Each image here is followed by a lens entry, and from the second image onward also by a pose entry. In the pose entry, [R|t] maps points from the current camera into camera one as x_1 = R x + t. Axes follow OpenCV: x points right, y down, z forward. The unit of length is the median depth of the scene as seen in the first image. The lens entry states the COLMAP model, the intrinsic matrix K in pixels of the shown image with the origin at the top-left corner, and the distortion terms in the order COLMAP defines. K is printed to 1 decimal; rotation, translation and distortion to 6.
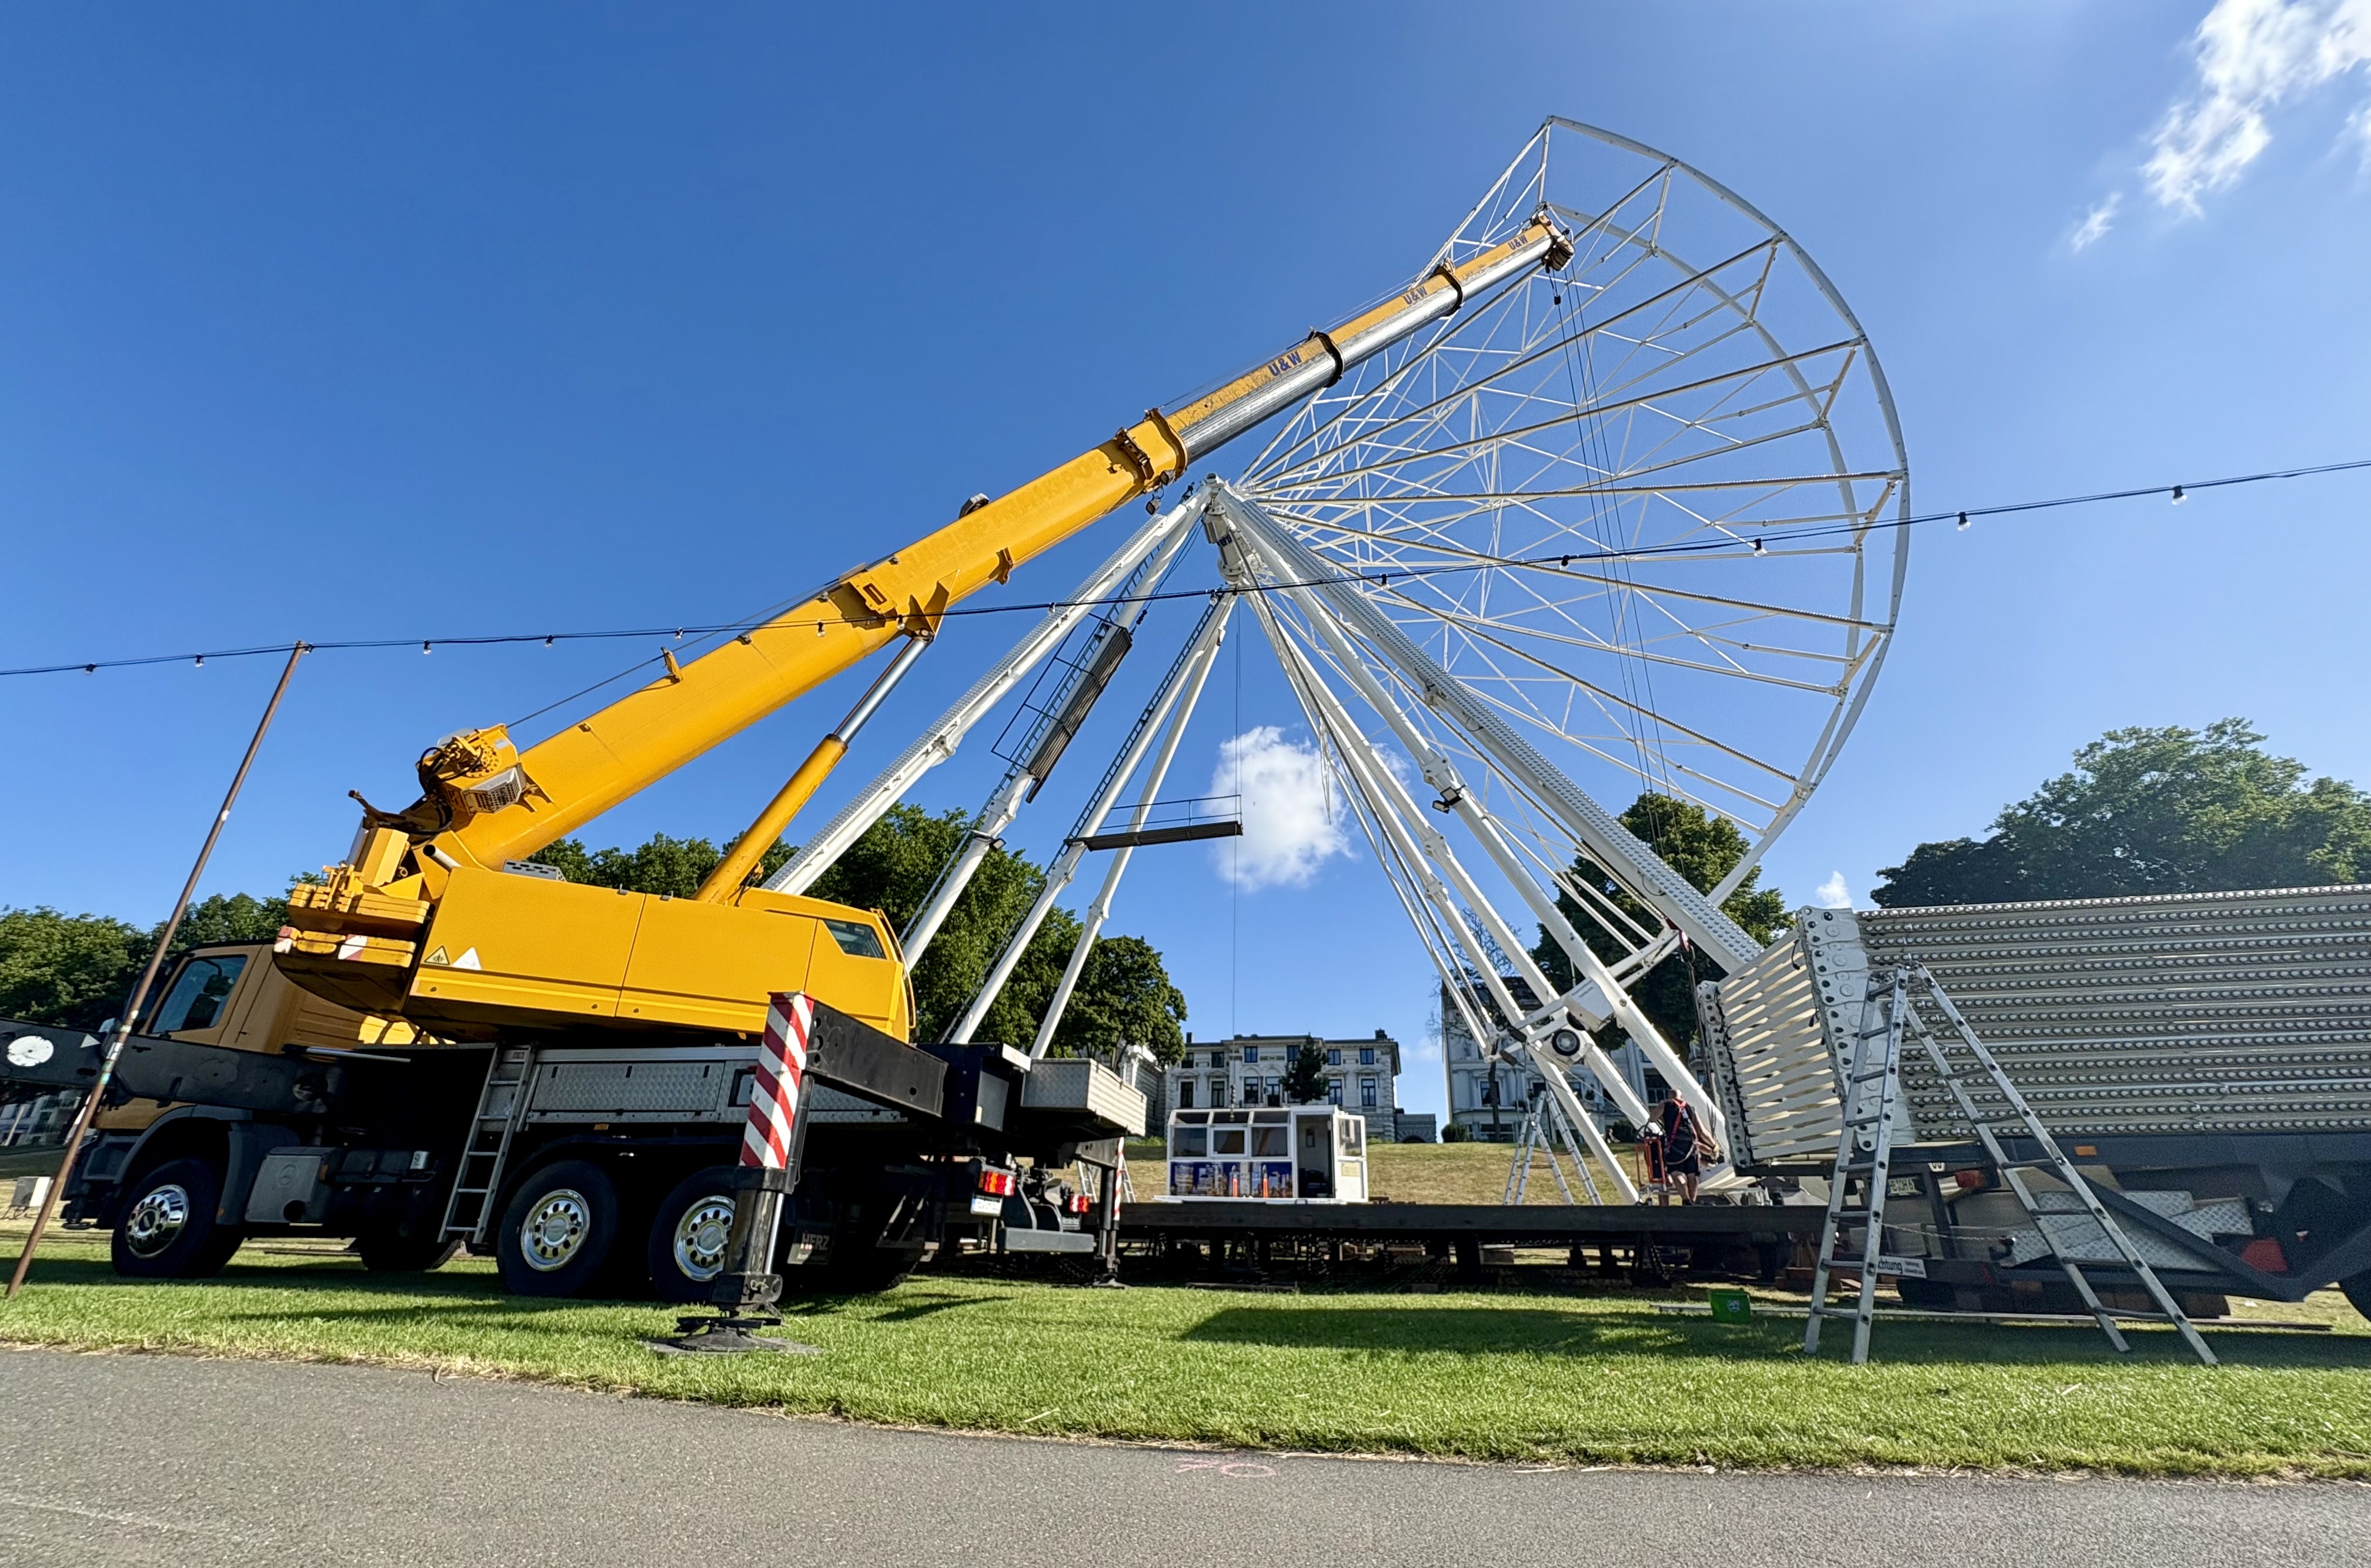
lens RADIAL K [[949.9, 0, 1187.6], [0, 949.9, 848.4], [0, 0, 1]] dist [-0.000277, -0.000281]
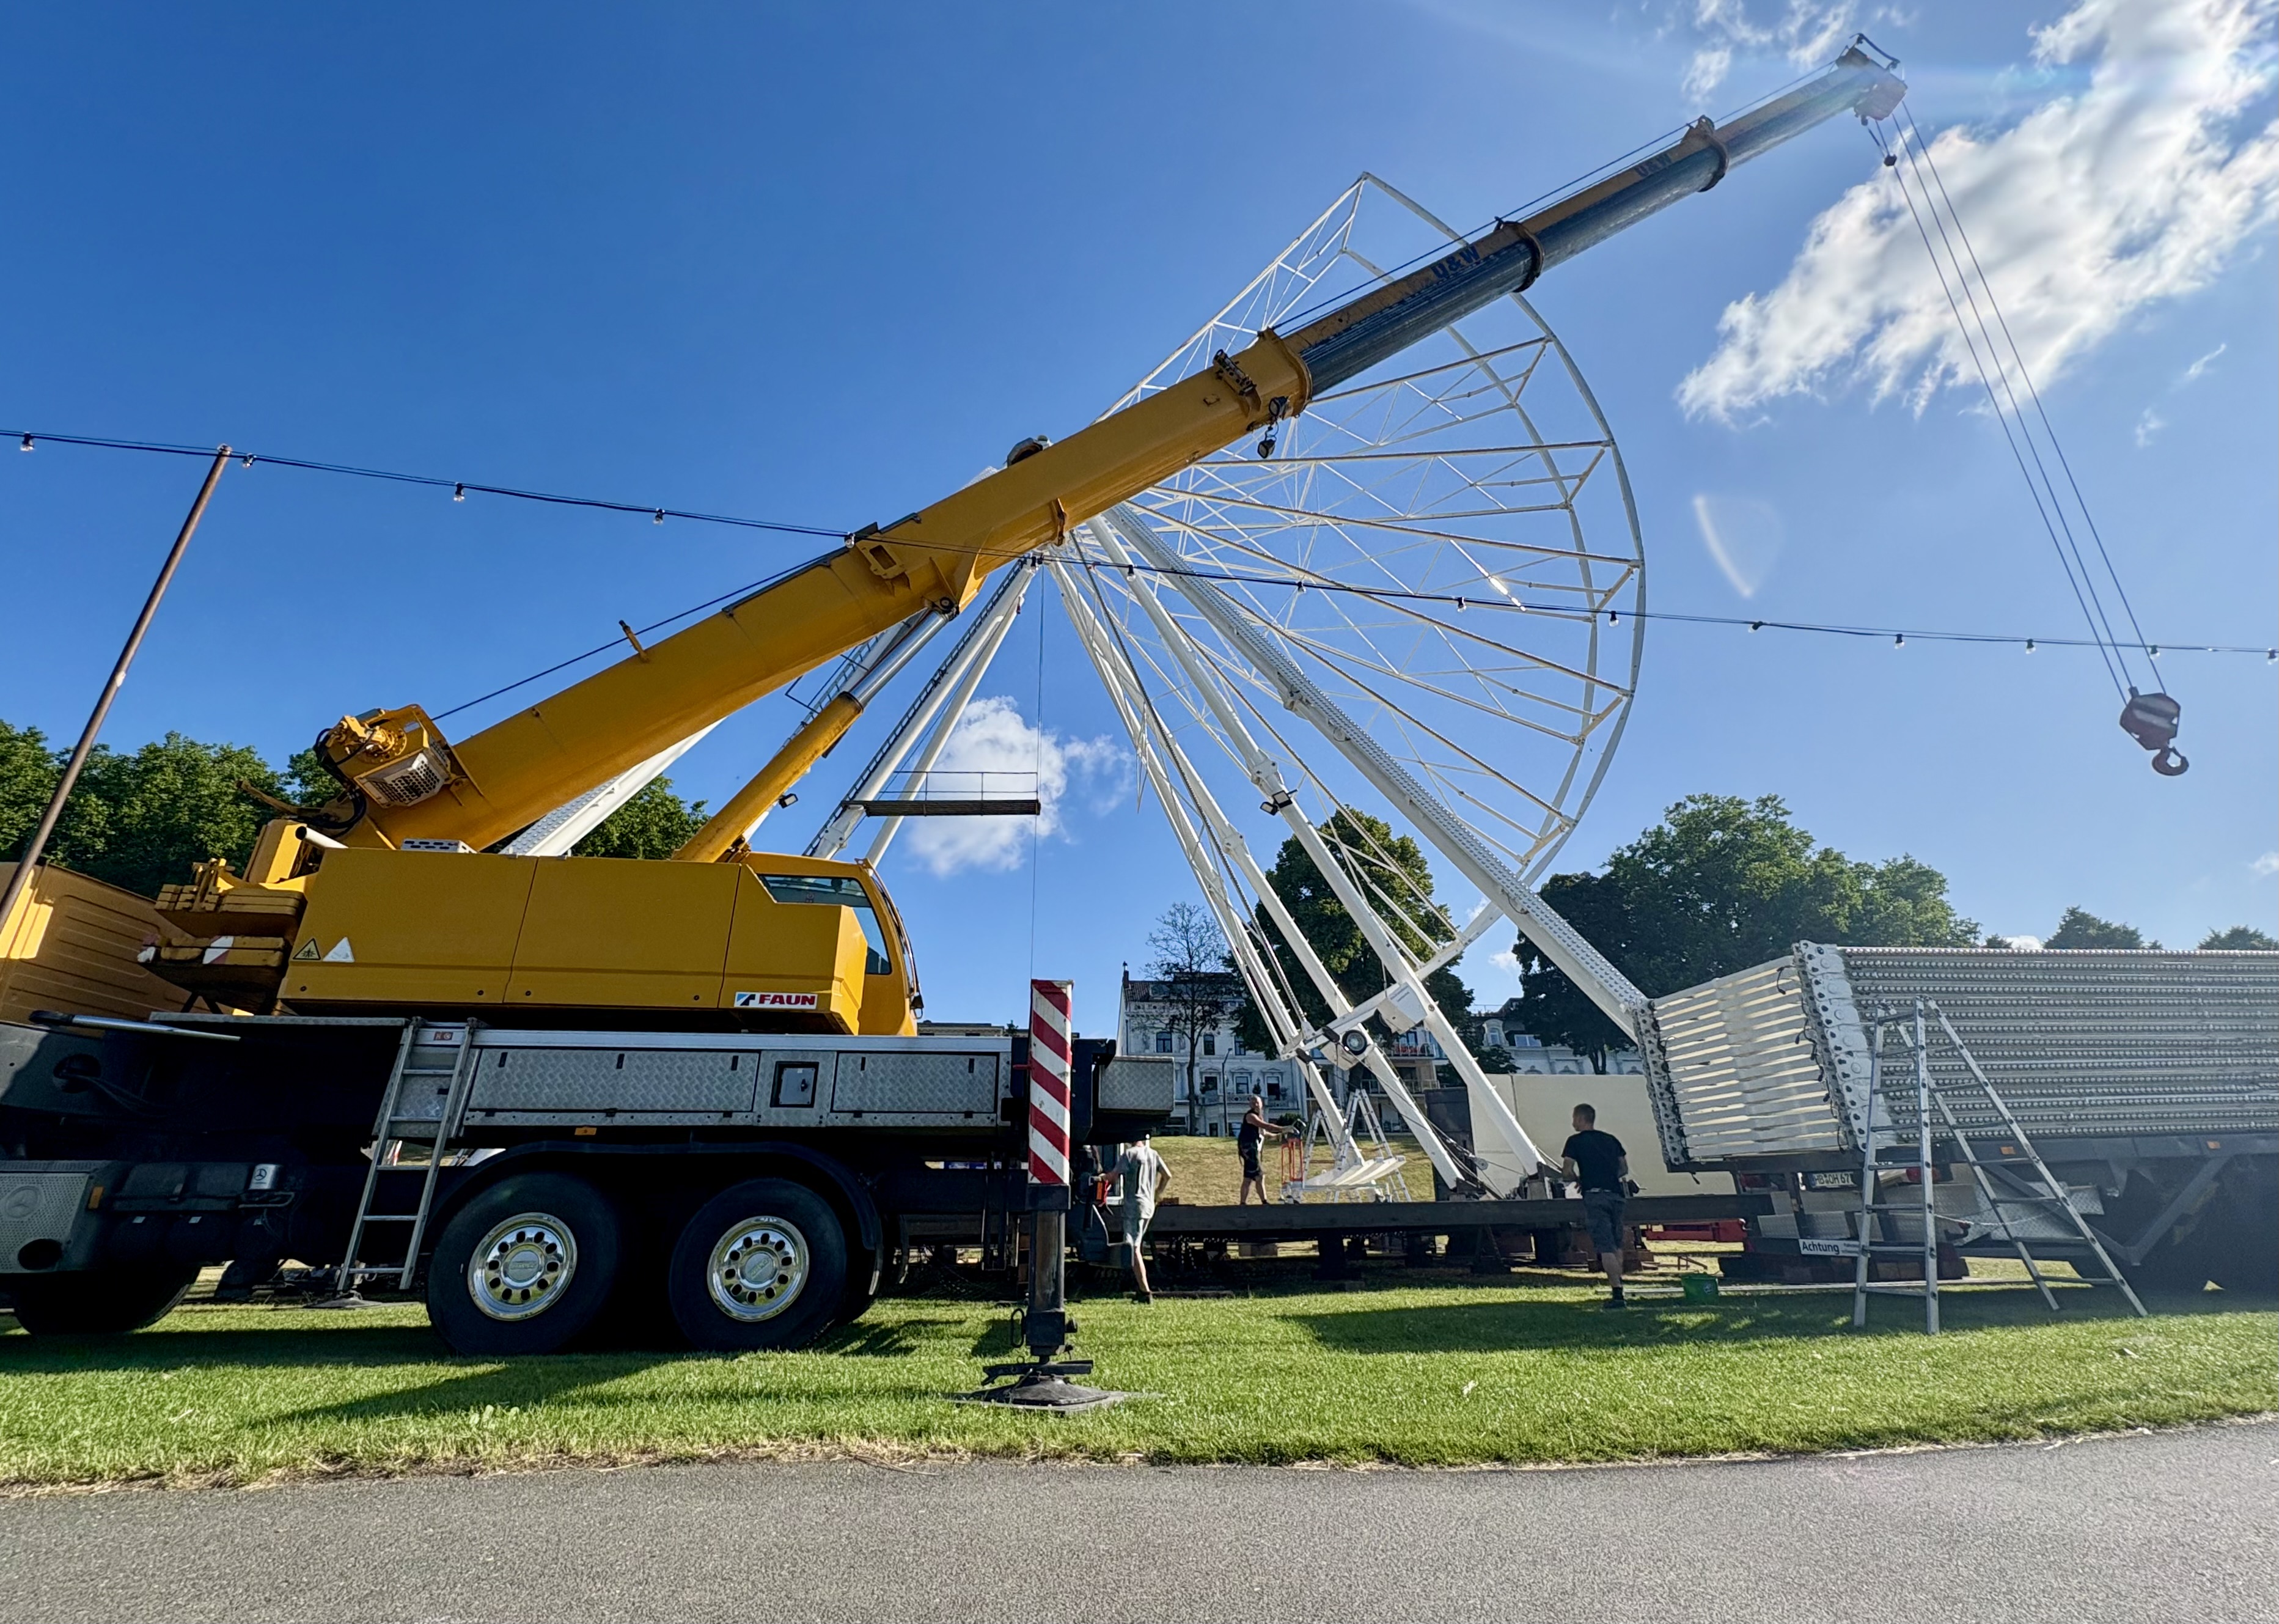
lens RADIAL K [[981.9, 0, 1139.5], [0, 981.9, 812.0], [0, 0, 1]] dist [-0.001011, 0.000292]
pose [[0.948387, 0.096316, 0.302136, -0.420891], [-0.091255, 0.995349, -0.030857, 0.012253], [-0.303703, 0.001693, 0.952765, 0.078951]]
